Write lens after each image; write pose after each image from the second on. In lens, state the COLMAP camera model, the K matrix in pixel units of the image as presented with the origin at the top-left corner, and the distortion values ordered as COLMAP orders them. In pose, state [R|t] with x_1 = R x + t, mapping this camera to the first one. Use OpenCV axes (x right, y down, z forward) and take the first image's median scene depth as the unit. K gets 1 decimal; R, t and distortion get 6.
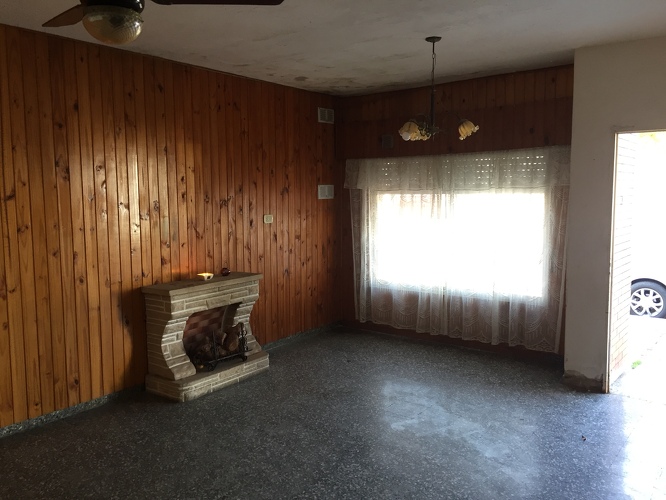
lens RADIAL K [[573.2, 0, 331.0], [0, 573.2, 248.1], [0, 0, 1]] dist [0.075025, -0.090681]
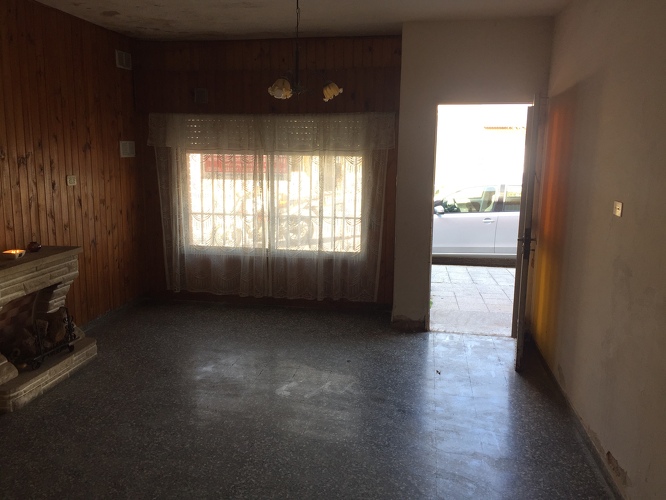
lens RADIAL K [[573.2, 0, 332.8], [0, 573.2, 250.0], [0, 0, 1]] dist [0.075025, -0.090681]
pose [[0.878639, -0.062147, 0.473425, -0.204093], [0.027497, 0.996434, 0.079769, -0.008086], [-0.476695, -0.057070, 0.877215, 0.082892]]
